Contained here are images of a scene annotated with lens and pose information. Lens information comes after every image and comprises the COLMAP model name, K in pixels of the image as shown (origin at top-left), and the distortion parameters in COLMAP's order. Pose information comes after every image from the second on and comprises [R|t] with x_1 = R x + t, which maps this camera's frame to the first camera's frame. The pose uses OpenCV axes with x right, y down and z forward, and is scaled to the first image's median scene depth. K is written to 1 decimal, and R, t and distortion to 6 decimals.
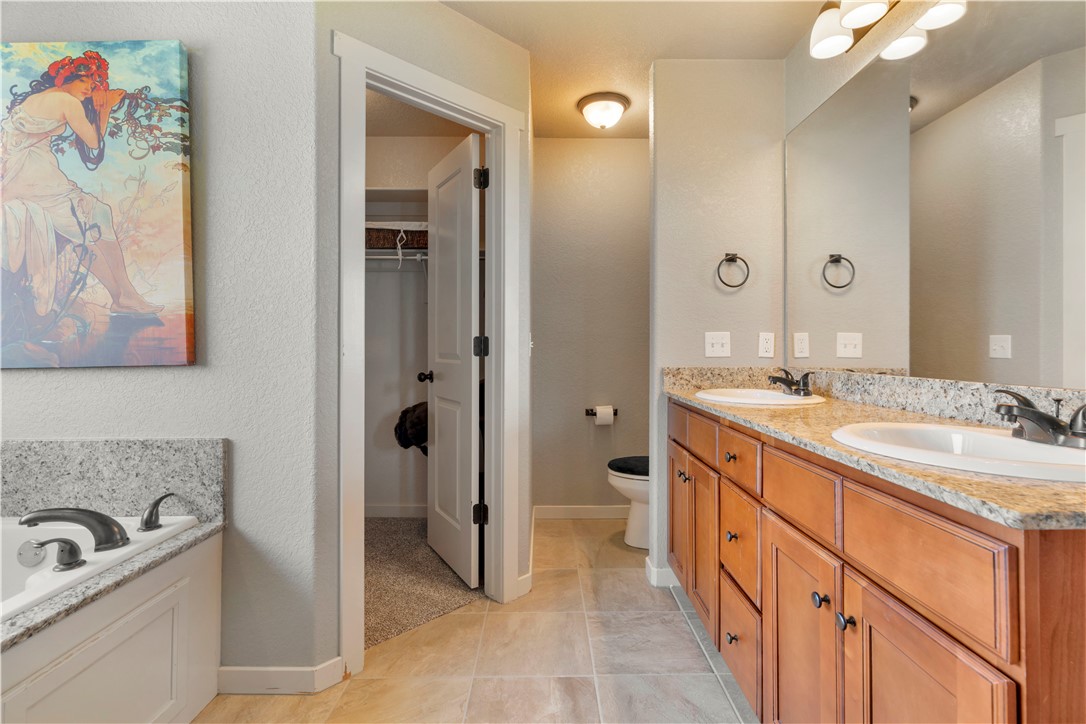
lens RADIAL K [[498.0, 0, 547.9], [0, 498.0, 334.3], [0, 0, 1]] dist [-0.012287, 0.004793]
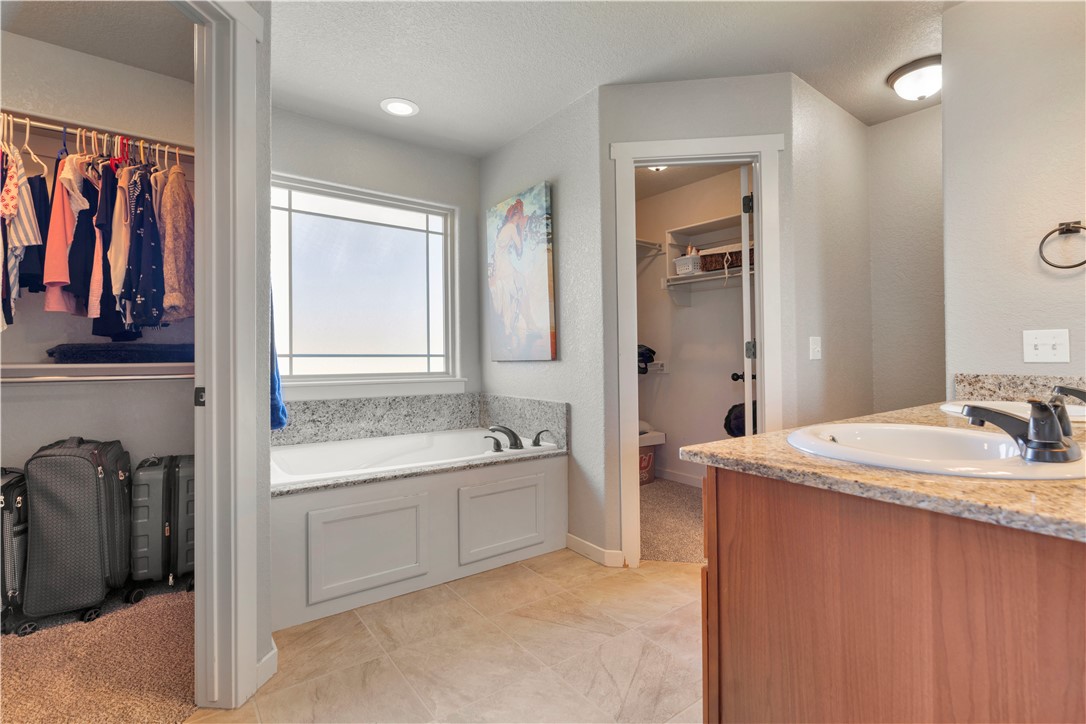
lens RADIAL K [[498.0, 0, 547.9], [0, 498.0, 358.4], [0, 0, 1]] dist [-0.012287, 0.004793]
pose [[0.596694, 0.007772, -0.802431, 0.715299], [0.017164, 0.999601, 0.022445, 0.013702], [0.802285, -0.027165, 0.596323, -0.091906]]
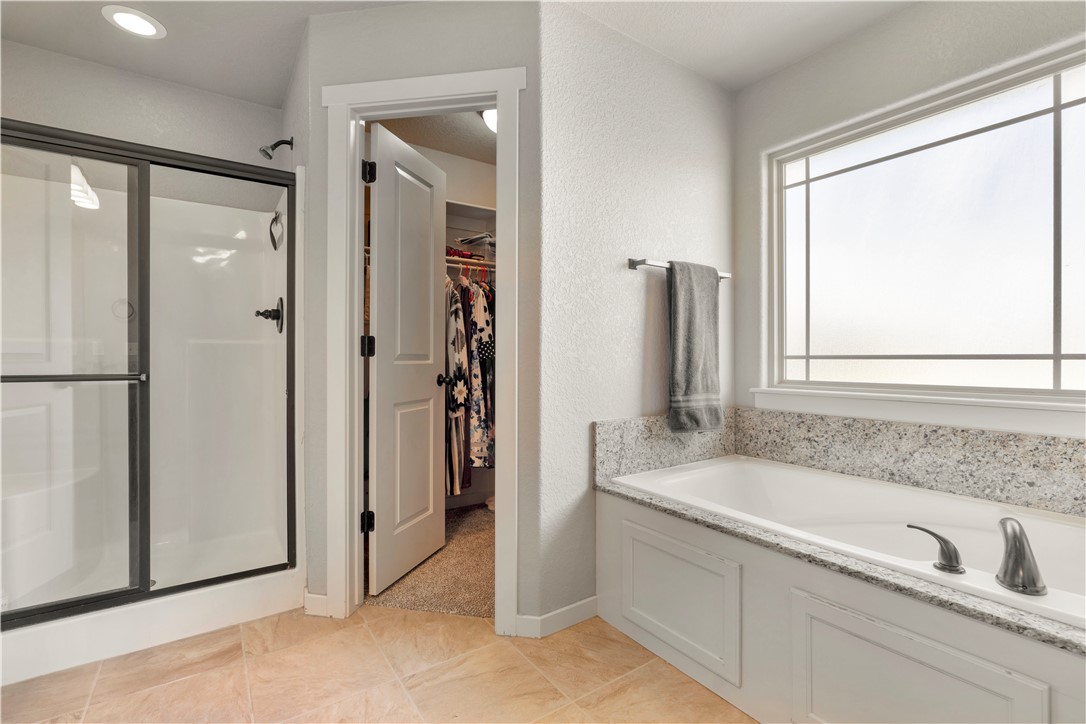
lens RADIAL K [[498.0, 0, 546.6], [0, 498.0, 361.6], [0, 0, 1]] dist [-0.012287, 0.004793]
pose [[-0.826603, 0.008495, -0.562721, 0.179696], [0.017769, 0.999782, -0.011009, 0.045248], [0.562505, -0.019099, -0.826573, 1.064160]]
